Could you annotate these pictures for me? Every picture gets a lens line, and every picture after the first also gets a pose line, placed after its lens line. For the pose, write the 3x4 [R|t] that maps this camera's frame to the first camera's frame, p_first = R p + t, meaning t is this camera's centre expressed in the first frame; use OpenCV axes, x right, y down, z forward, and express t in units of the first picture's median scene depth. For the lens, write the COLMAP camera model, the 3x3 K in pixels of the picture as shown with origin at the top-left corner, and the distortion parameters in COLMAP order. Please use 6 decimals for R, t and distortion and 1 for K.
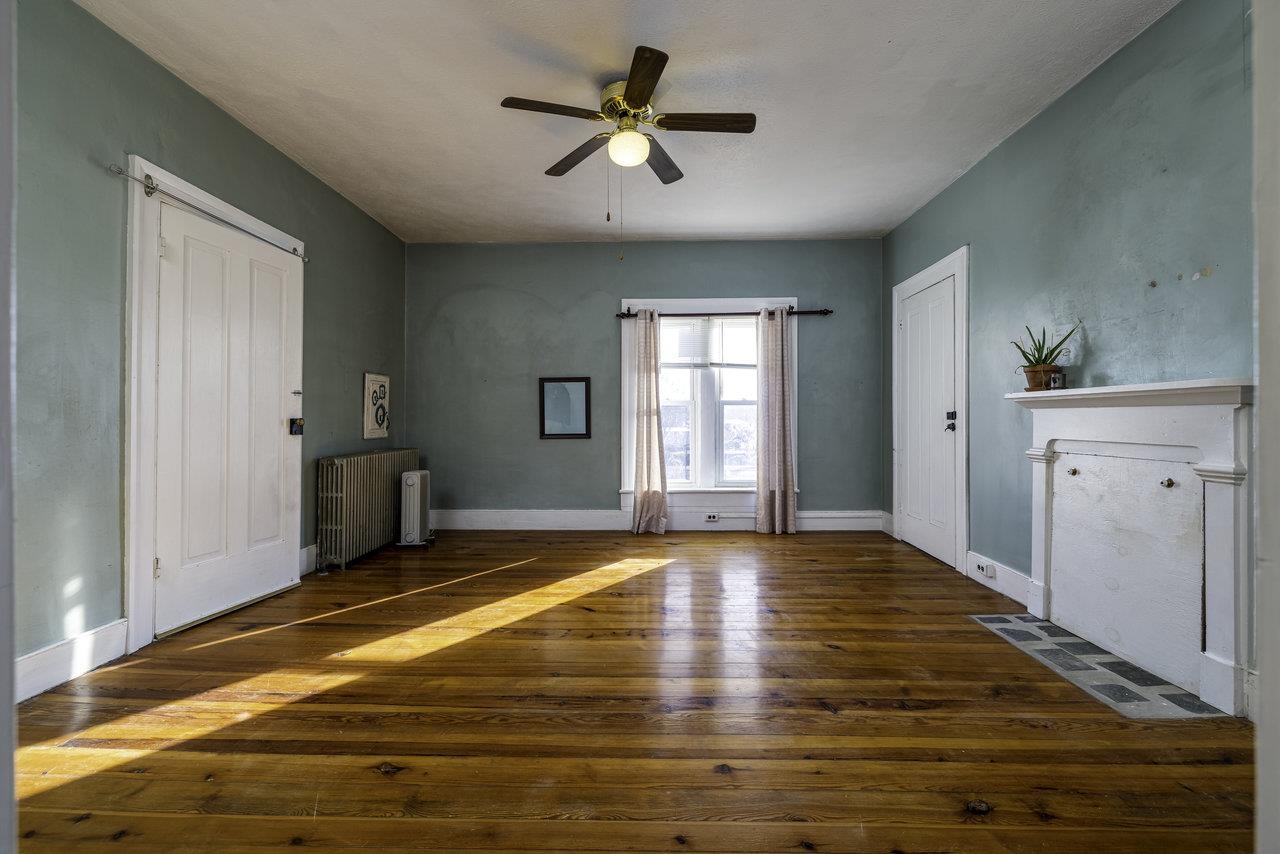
lens RADIAL K [[542.9, 0, 640.6], [0, 542.9, 418.4], [0, 0, 1]] dist [-0.001328, -0.000020]
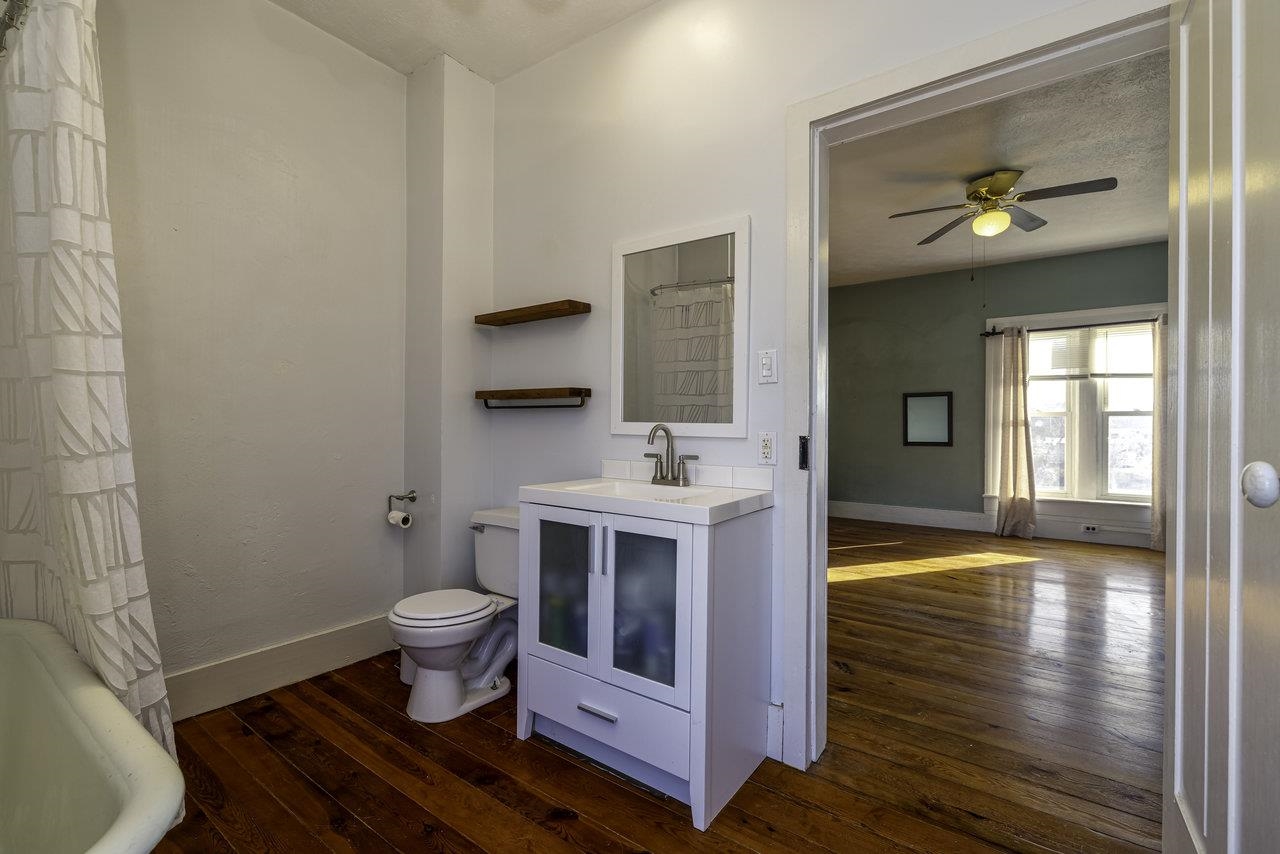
lens RADIAL K [[542.9, 0, 647.5], [0, 542.9, 427.1], [0, 0, 1]] dist [-0.001328, -0.000020]
pose [[0.827383, 0.006375, -0.561601, 0.015561], [-0.004964, 0.999980, 0.004037, -0.004603], [0.561615, -0.000552, 0.827398, -0.282366]]
